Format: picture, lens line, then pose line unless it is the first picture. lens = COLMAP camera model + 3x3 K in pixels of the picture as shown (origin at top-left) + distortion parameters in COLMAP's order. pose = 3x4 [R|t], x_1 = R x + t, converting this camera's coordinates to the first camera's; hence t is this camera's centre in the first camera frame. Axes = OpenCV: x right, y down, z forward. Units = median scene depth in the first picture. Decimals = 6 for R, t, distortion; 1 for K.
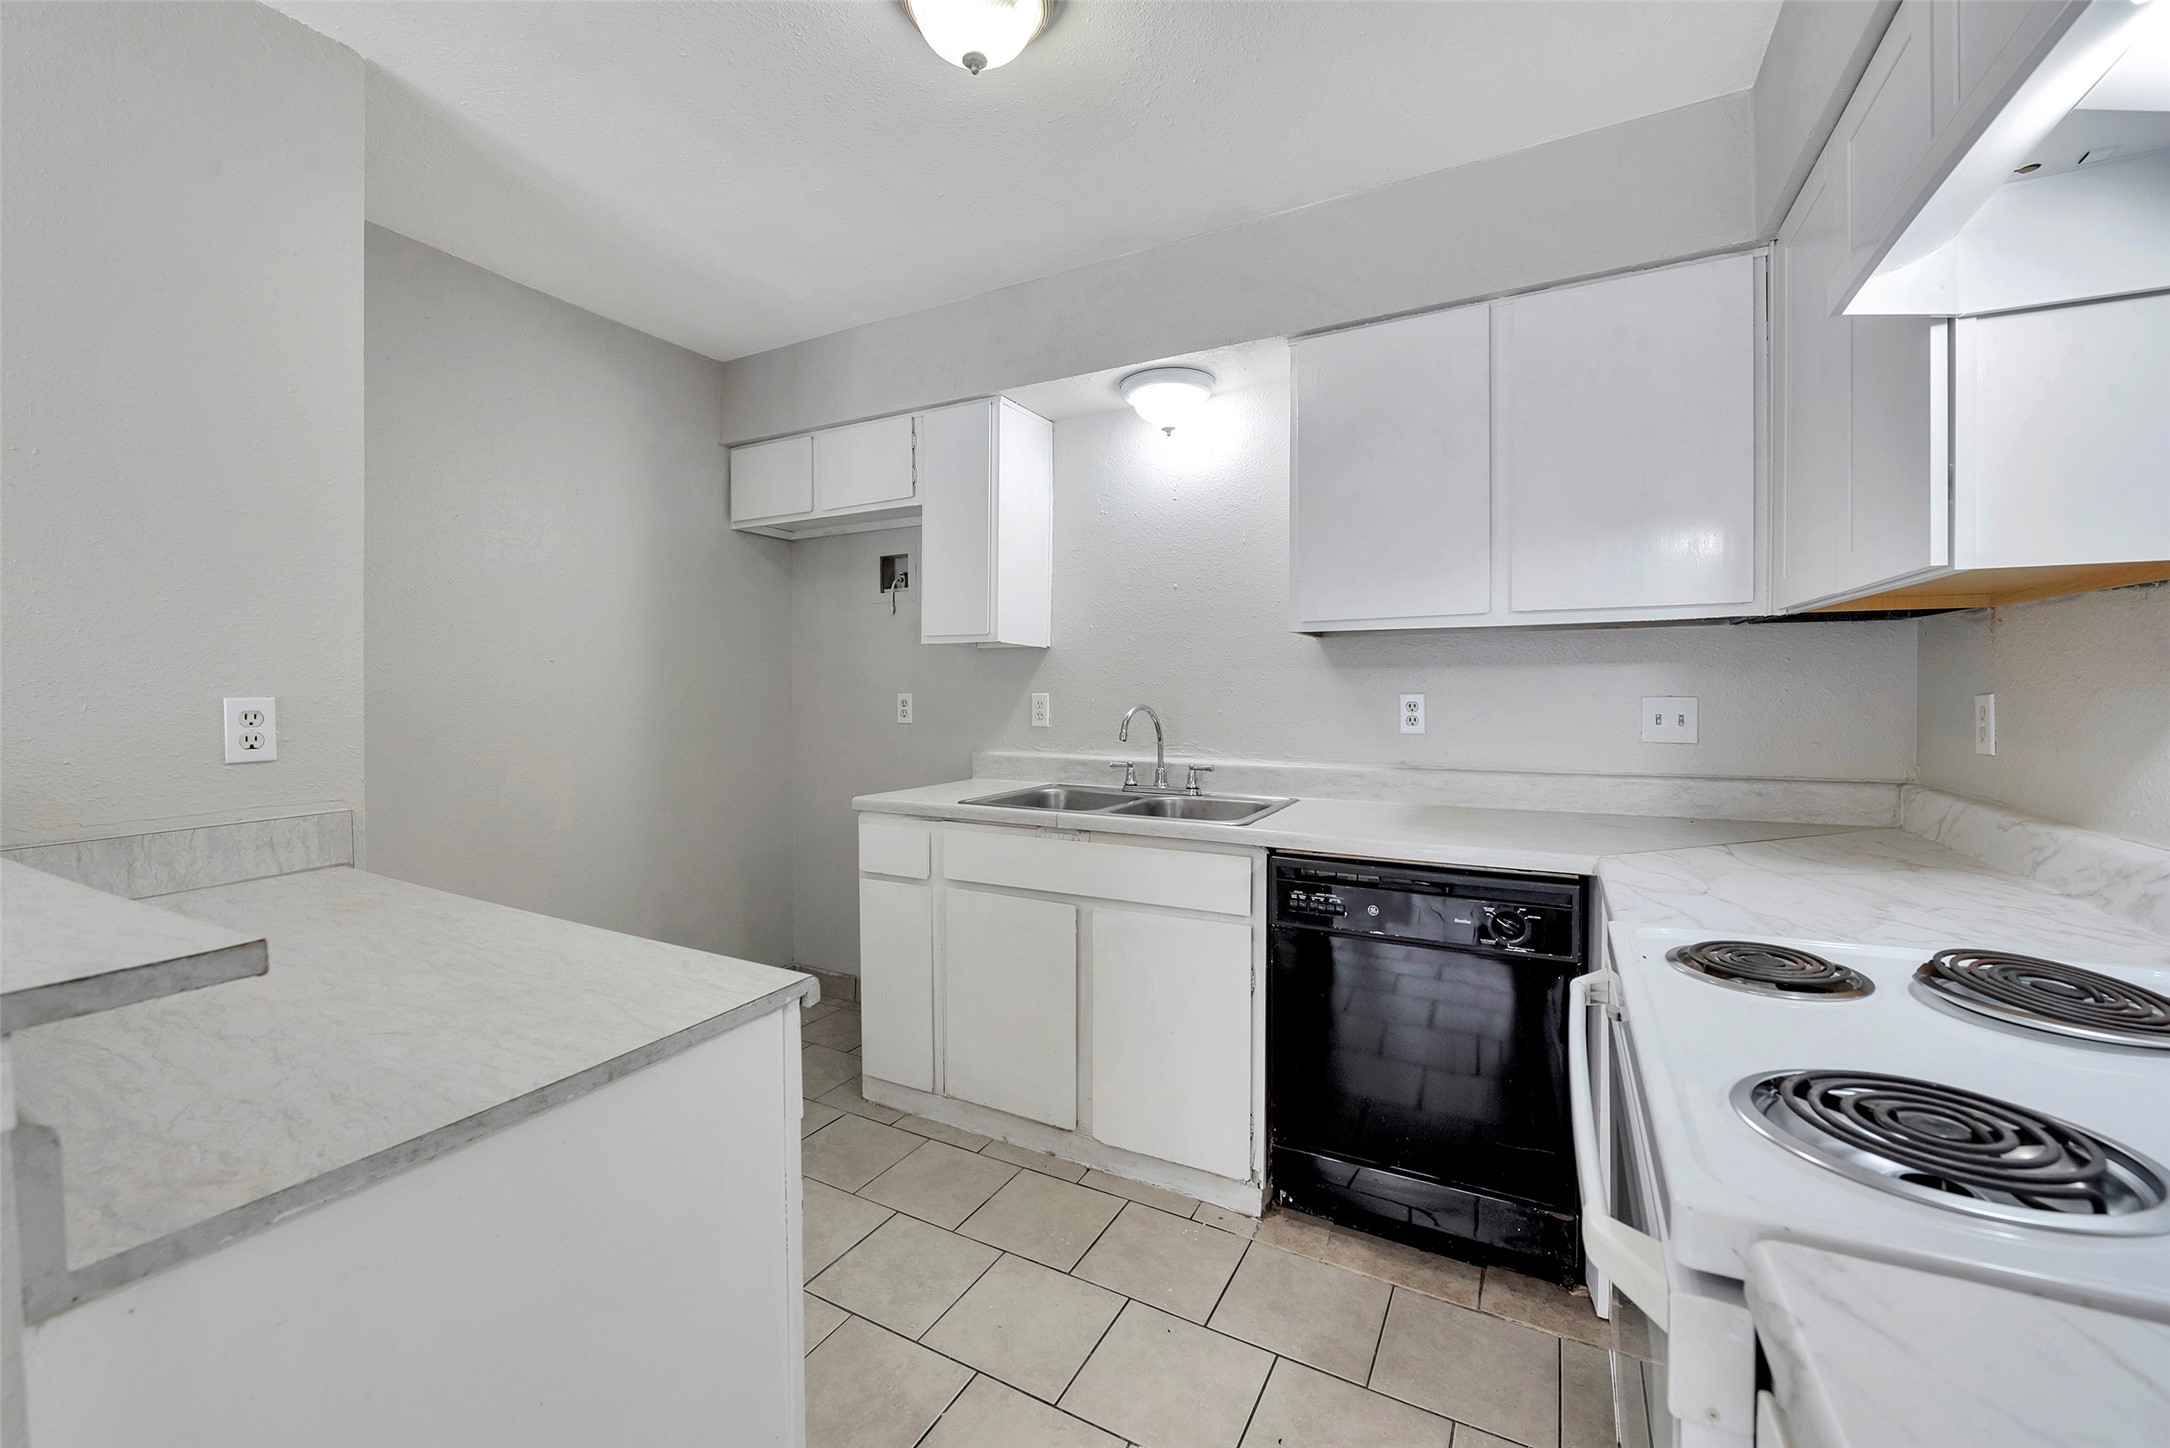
lens RADIAL K [[870.9, 0, 1080.6], [0, 870.9, 696.9], [0, 0, 1]] dist [0.004927, -0.007505]
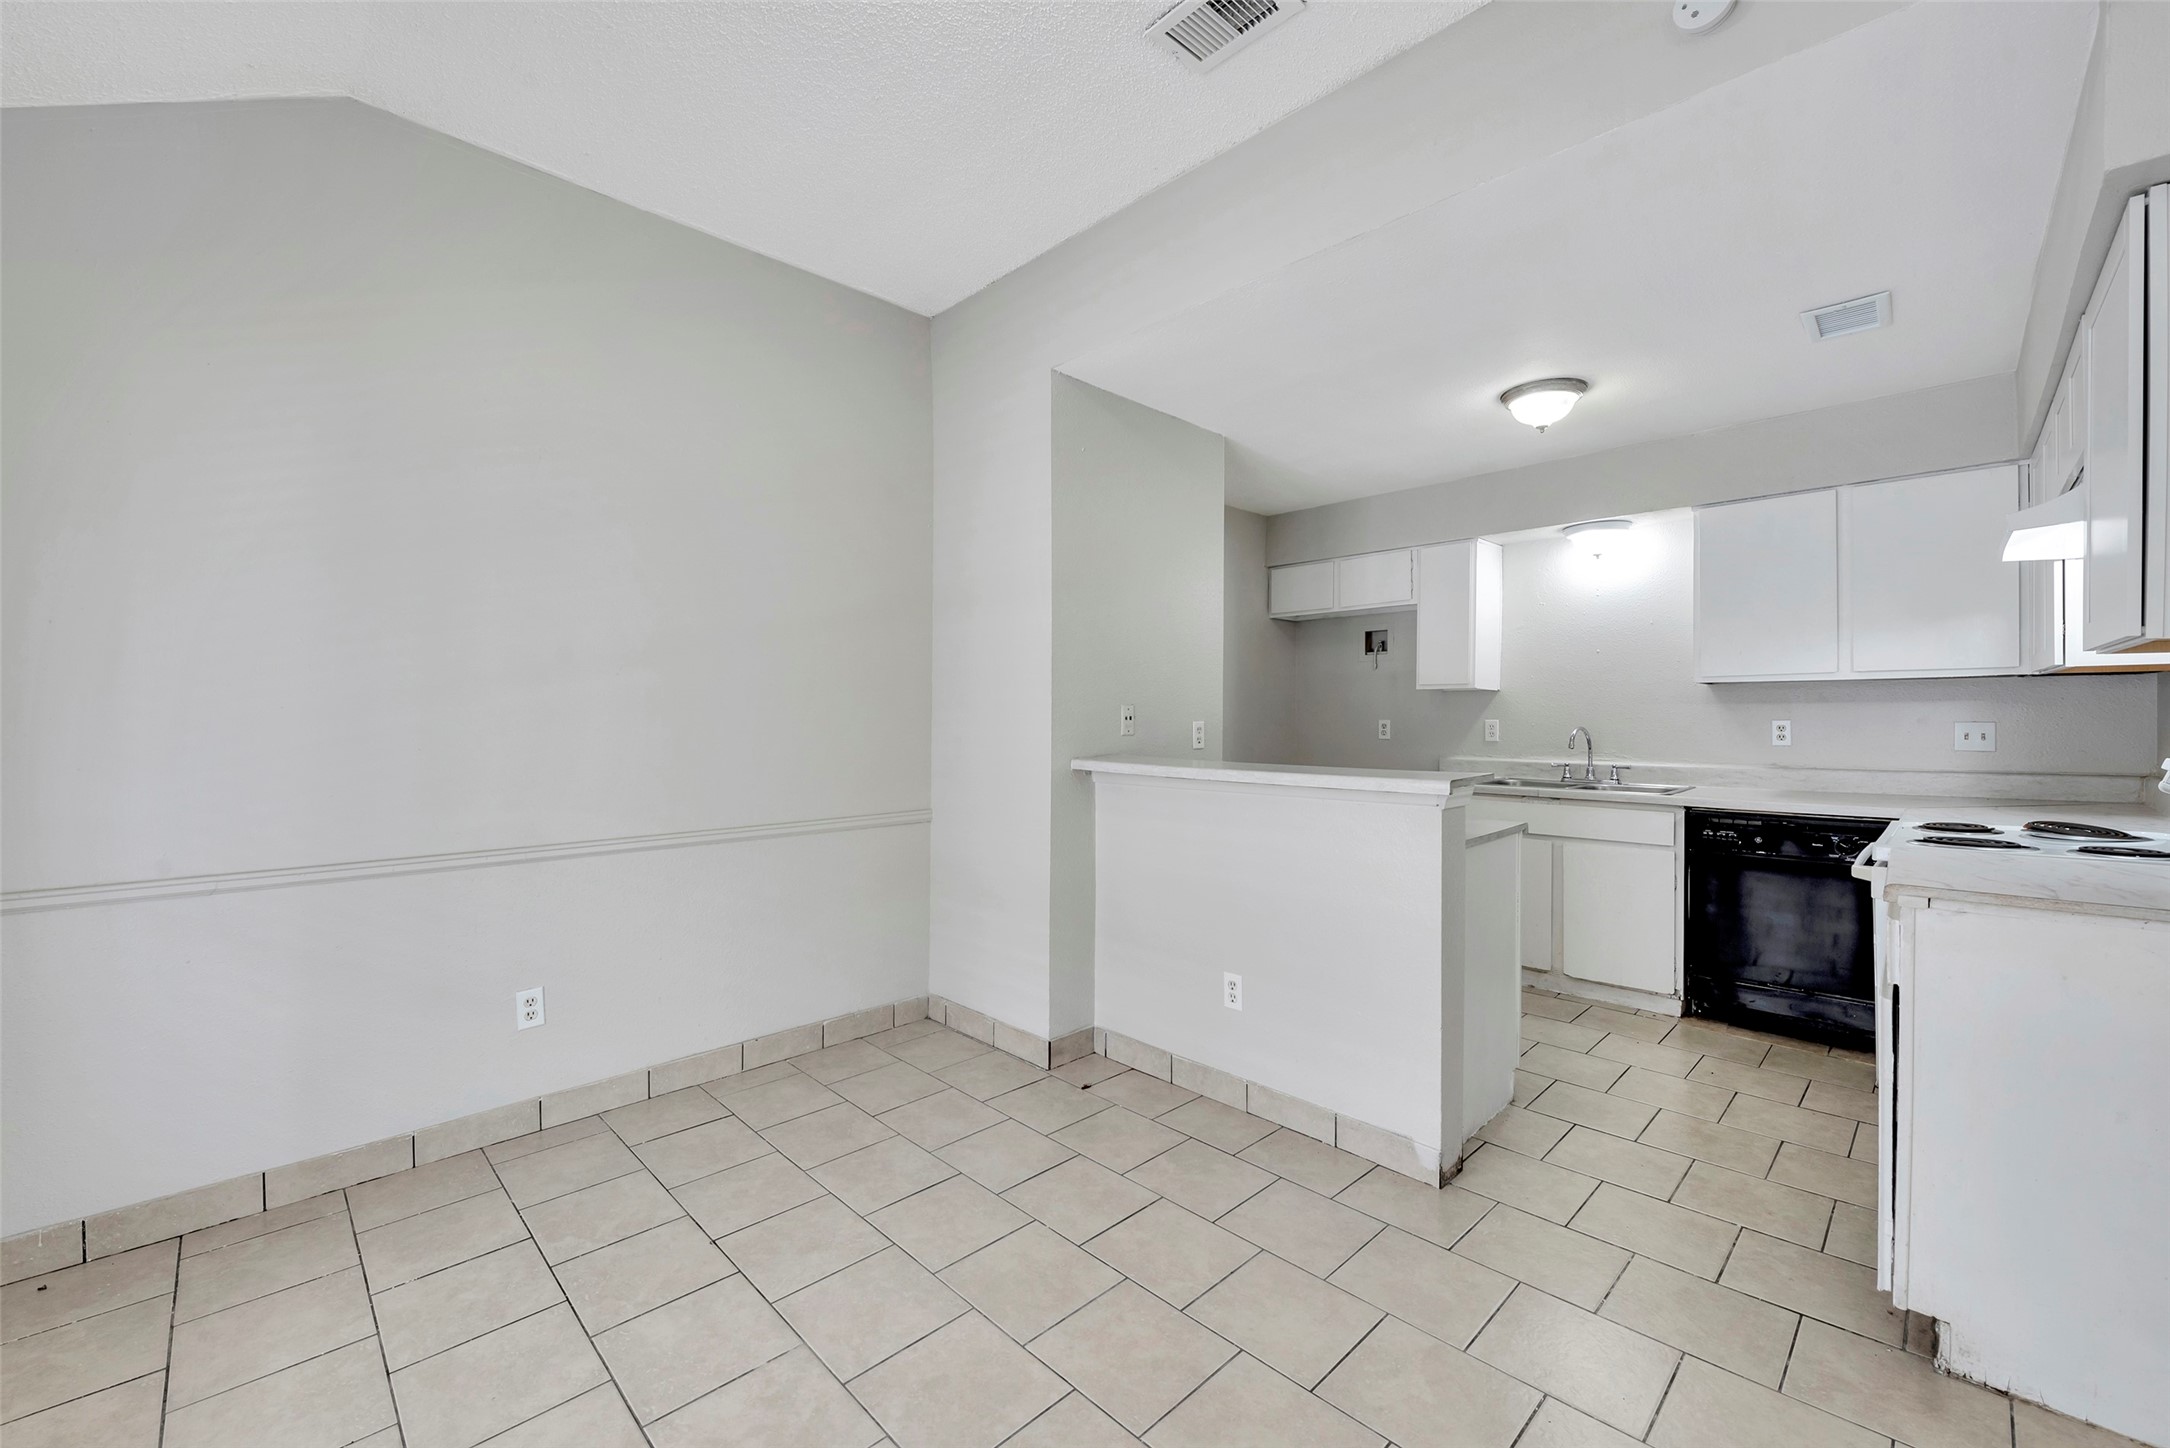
lens RADIAL K [[863.2, 0, 1072.8], [0, 863.2, 719.2], [0, 0, 1]] dist [-0.000663, -0.005697]
pose [[0.951820, 0.000171, -0.306658, -0.383401], [-0.001942, 0.999983, -0.005472, 0.006147], [0.306652, 0.005804, 0.951804, -0.926266]]
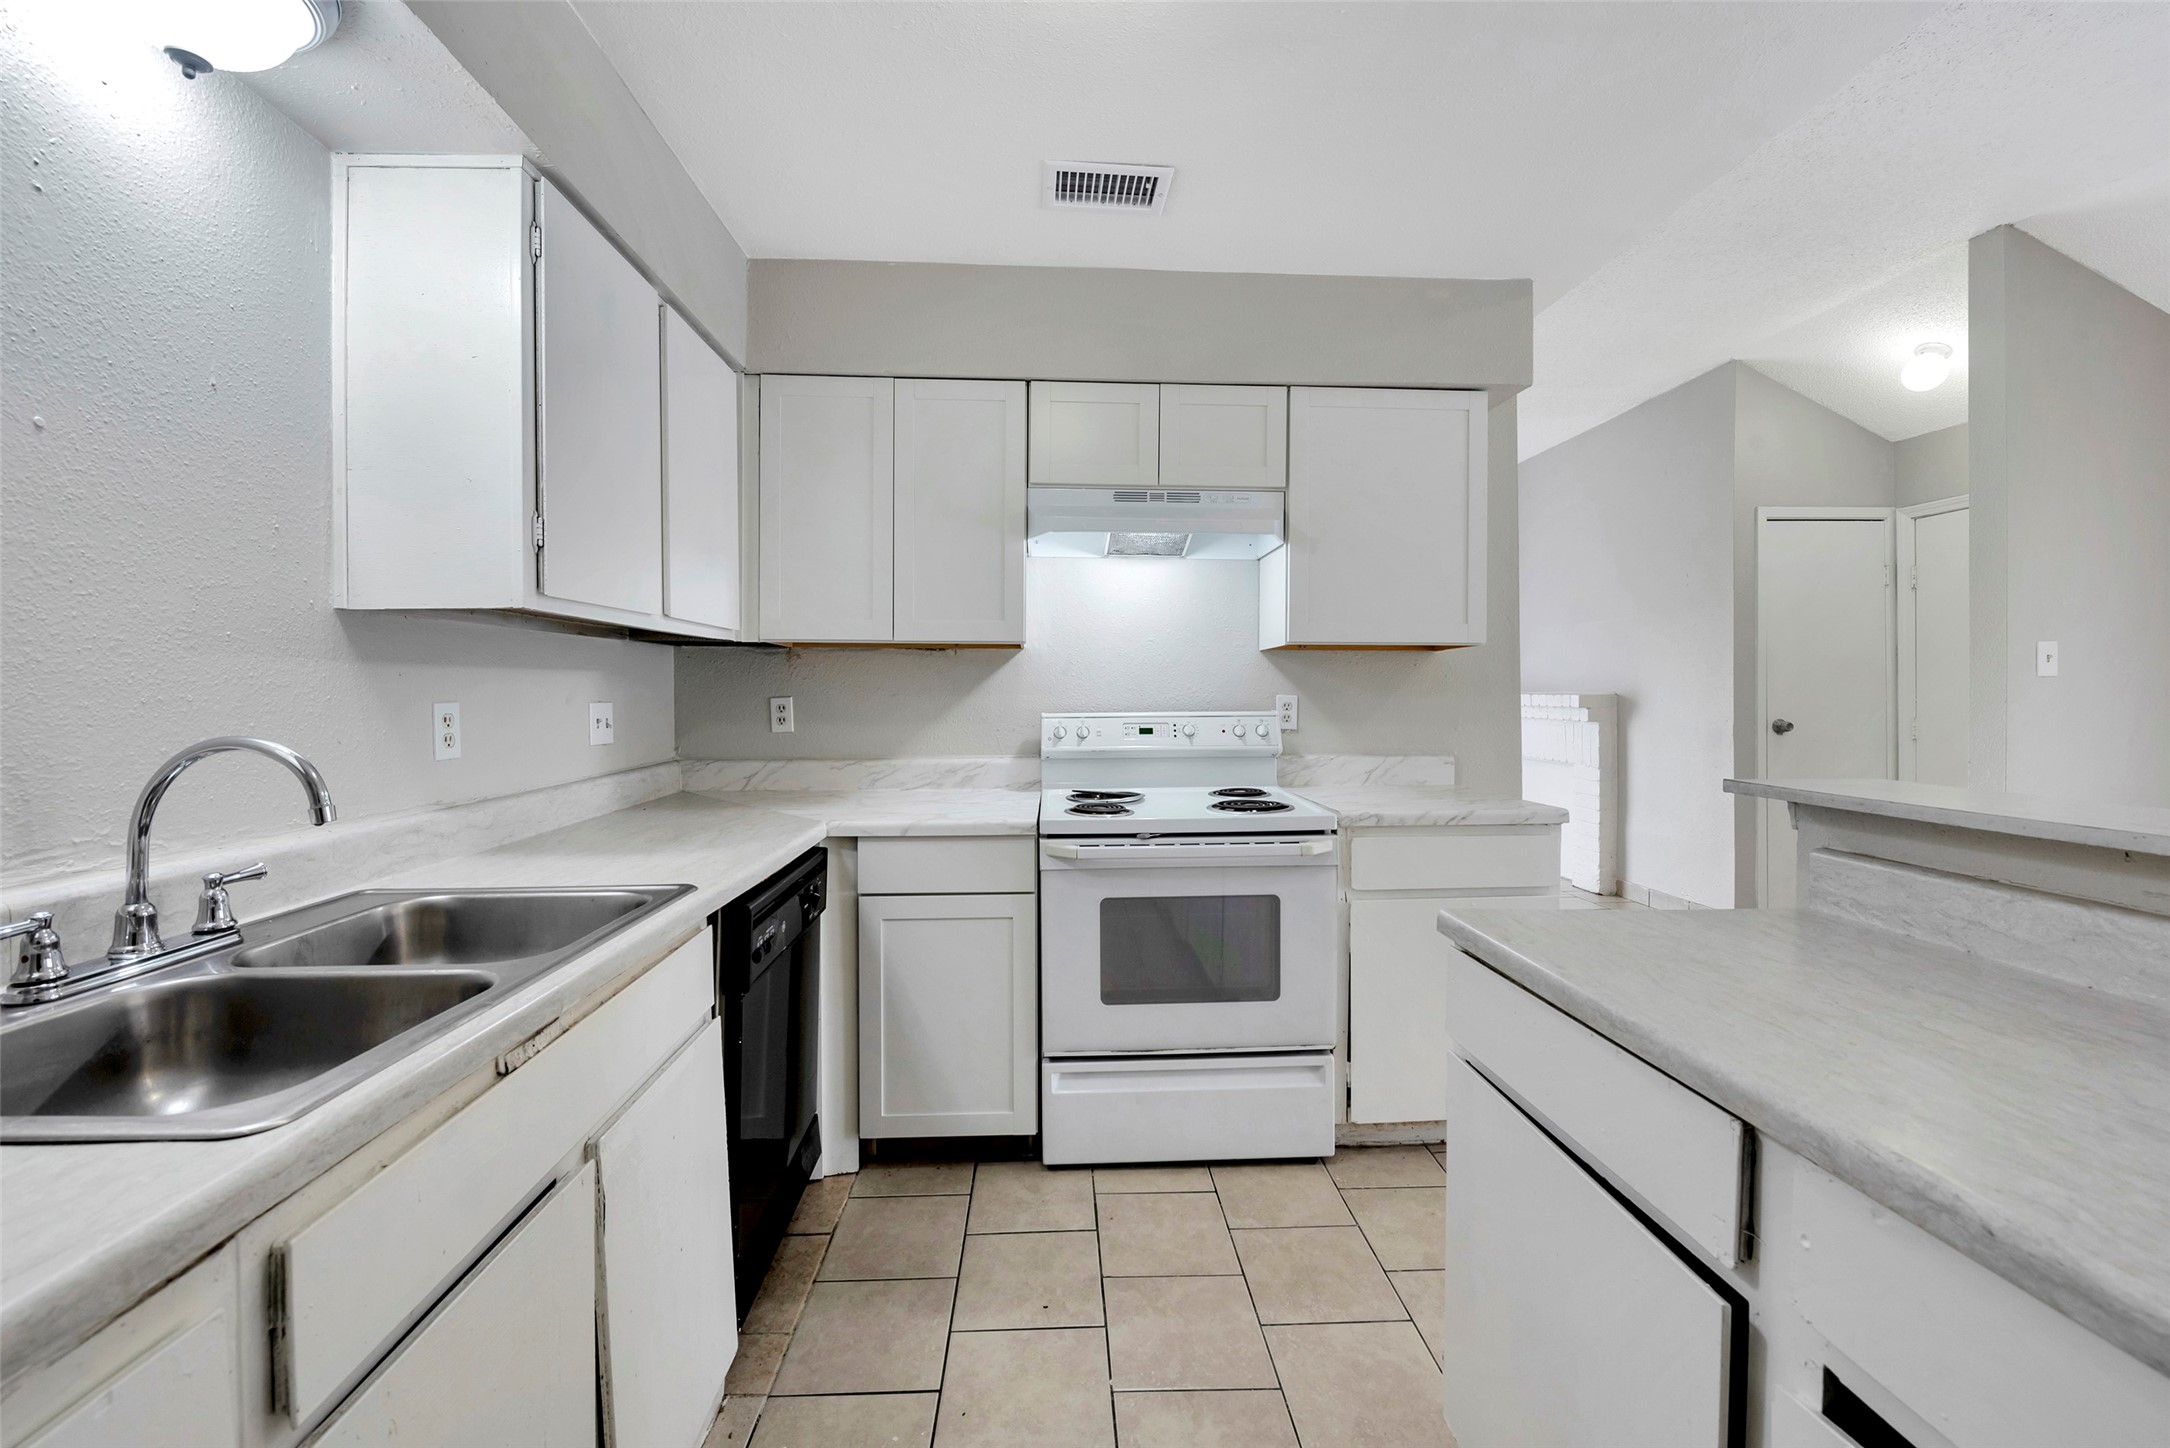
lens RADIAL K [[858.7, 0, 1077.4], [0, 858.7, 708.2], [0, 0, 1]] dist [-0.017814, -0.000240]
pose [[-0.511266, -0.006237, 0.859400, -0.510222], [0.018947, 0.999649, 0.018527, -0.002204], [-0.859214, 0.025755, -0.510968, 0.973790]]
